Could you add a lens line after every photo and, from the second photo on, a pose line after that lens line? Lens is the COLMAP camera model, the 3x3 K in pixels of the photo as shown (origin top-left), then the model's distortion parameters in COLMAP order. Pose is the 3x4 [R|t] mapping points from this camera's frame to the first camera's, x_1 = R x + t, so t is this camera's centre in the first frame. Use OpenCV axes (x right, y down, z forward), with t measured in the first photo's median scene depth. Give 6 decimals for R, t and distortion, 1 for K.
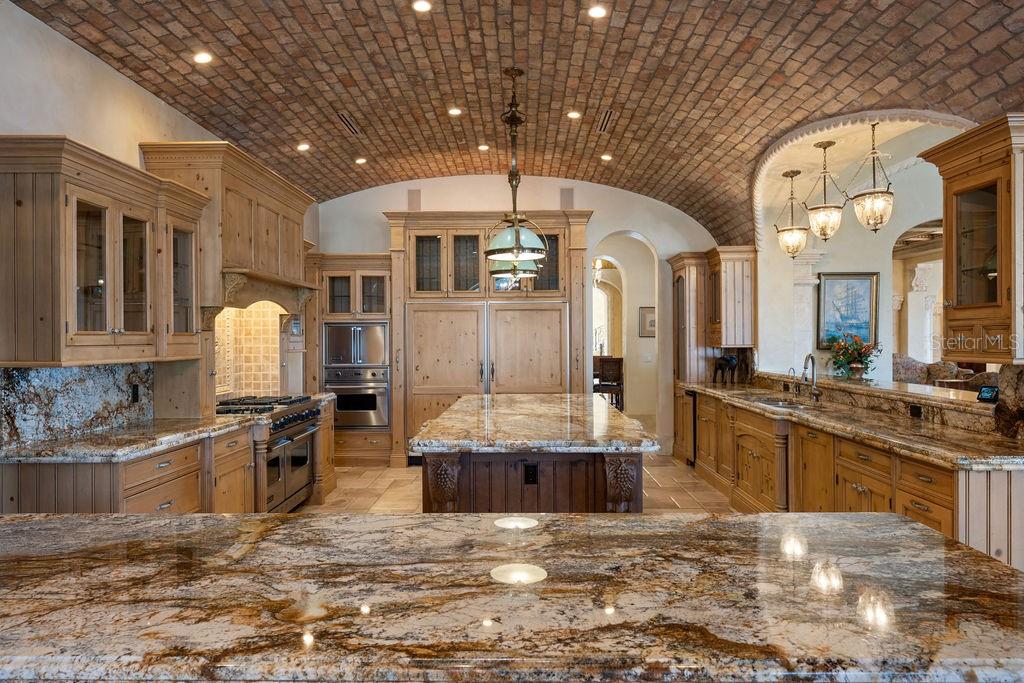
lens RADIAL K [[675.1, 0, 510.5], [0, 675.1, 342.1], [0, 0, 1]] dist [-0.002227, 0.001811]
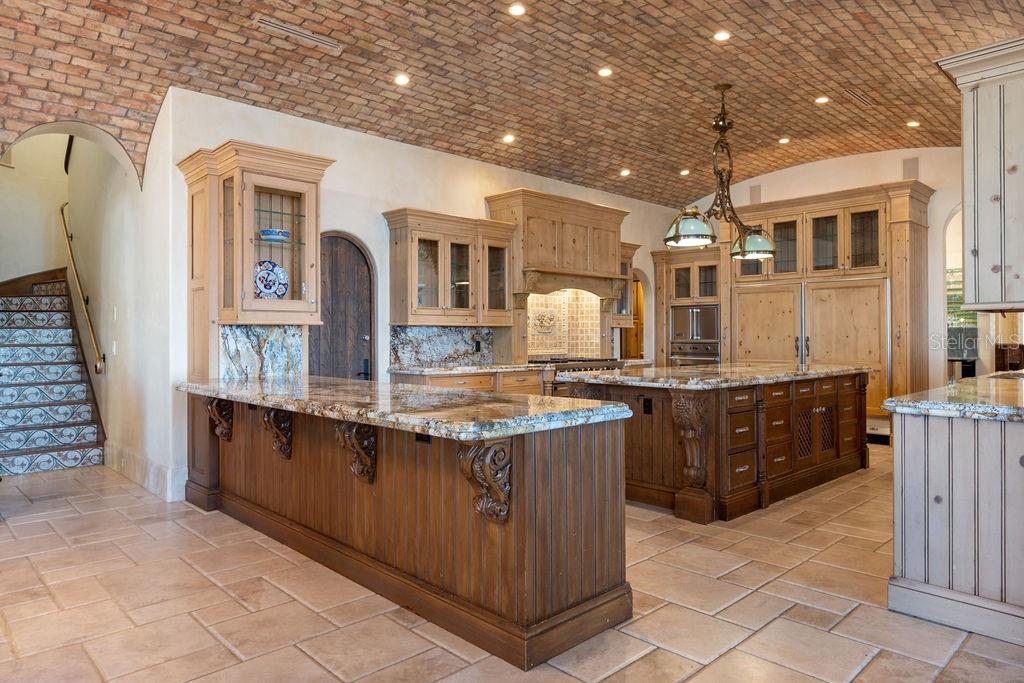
lens RADIAL K [[651.2, 0, 511.9], [0, 651.2, 331.7], [0, 0, 1]] dist [0.002205, 0.000215]
pose [[0.704170, -0.001592, -0.710030, 0.610860], [-0.005243, 0.999959, -0.007442, 0.047515], [0.710012, 0.008963, 0.704132, -0.079626]]
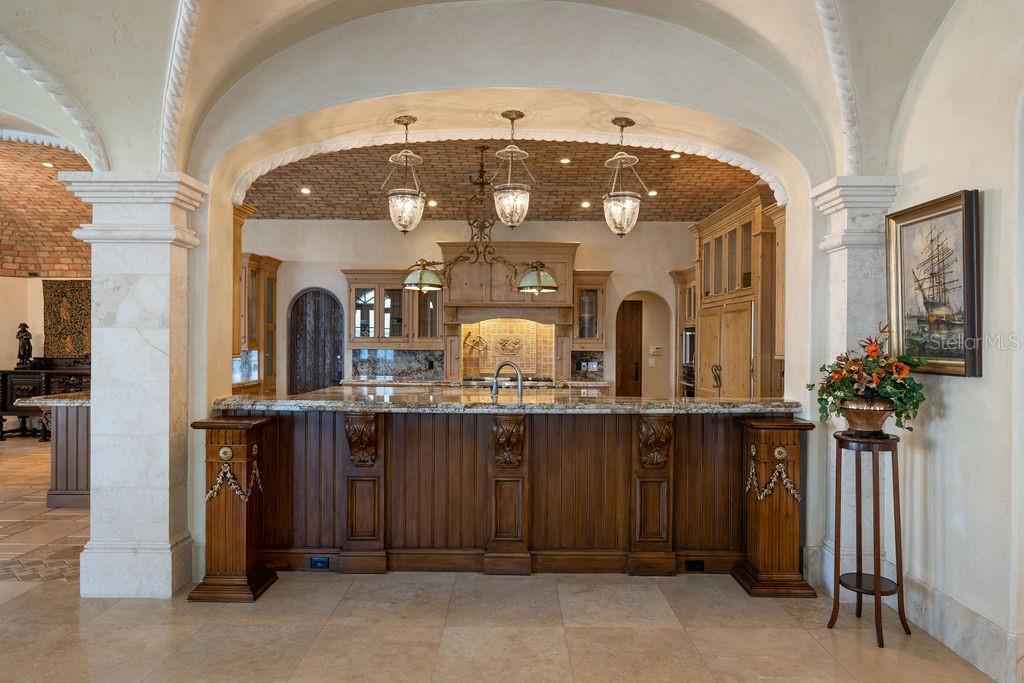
lens RADIAL K [[675.1, 0, 515.4], [0, 675.1, 341.9], [0, 0, 1]] dist [-0.002227, 0.001811]
pose [[0.020296, 0.007652, -0.999765, 1.509805], [-0.012915, 0.999889, 0.007391, -0.016526], [0.999711, 0.012762, 0.020393, 1.137446]]
